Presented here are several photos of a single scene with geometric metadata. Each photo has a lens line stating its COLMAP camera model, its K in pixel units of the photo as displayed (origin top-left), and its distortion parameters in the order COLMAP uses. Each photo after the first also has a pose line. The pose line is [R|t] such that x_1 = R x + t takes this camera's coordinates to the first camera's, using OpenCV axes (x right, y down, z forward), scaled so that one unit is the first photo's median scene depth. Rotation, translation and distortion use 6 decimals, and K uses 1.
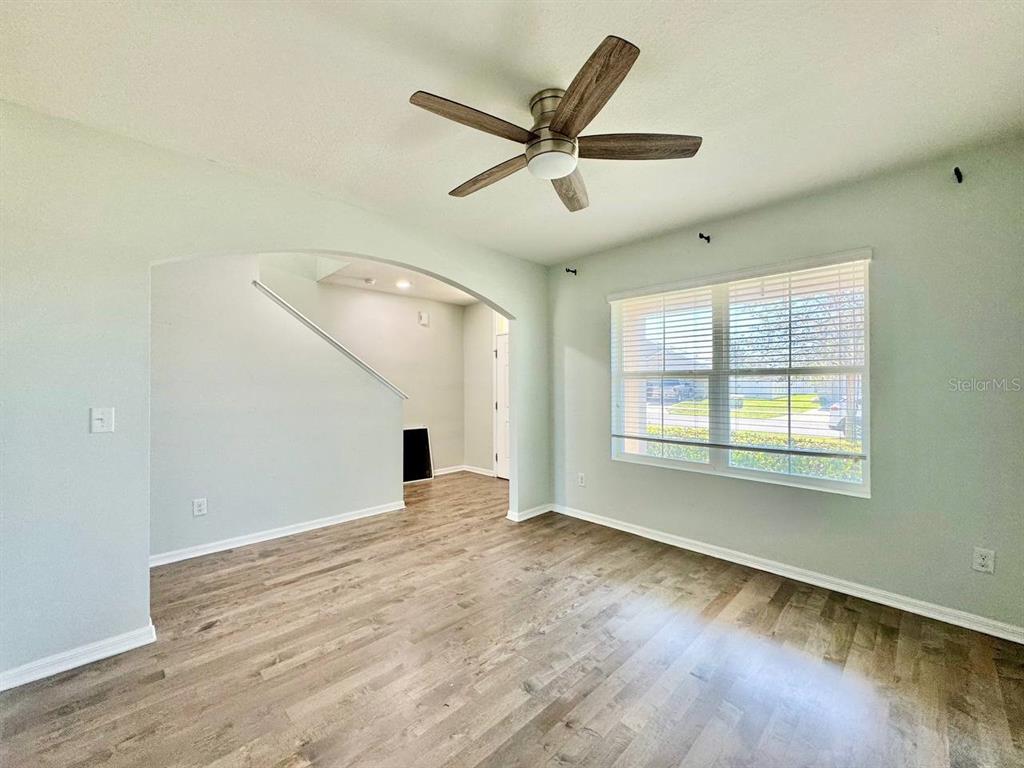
lens RADIAL K [[409.4, 0, 512.4], [0, 409.4, 383.2], [0, 0, 1]] dist [-0.003311, 0.000303]
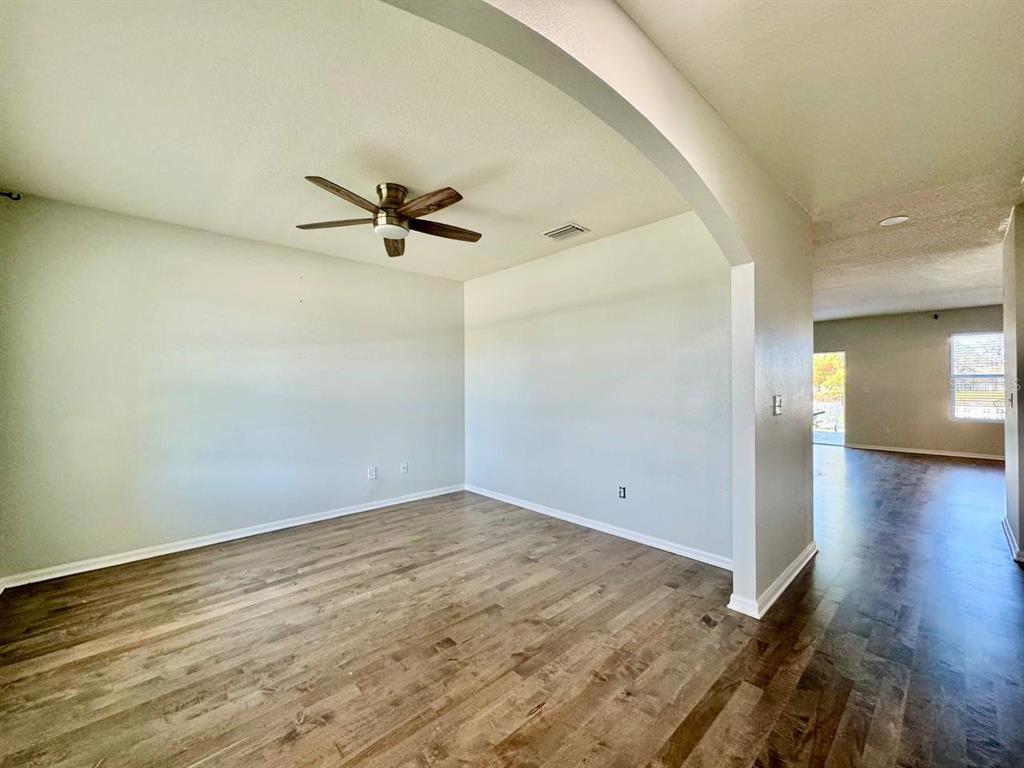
lens RADIAL K [[409.4, 0, 511.5], [0, 409.4, 383.9], [0, 0, 1]] dist [-0.003311, 0.000303]
pose [[-0.999604, 0.008210, 0.026913, -0.287625], [0.008134, 0.999963, -0.002946, 0.016762], [-0.026936, -0.002726, -0.999633, 1.934573]]
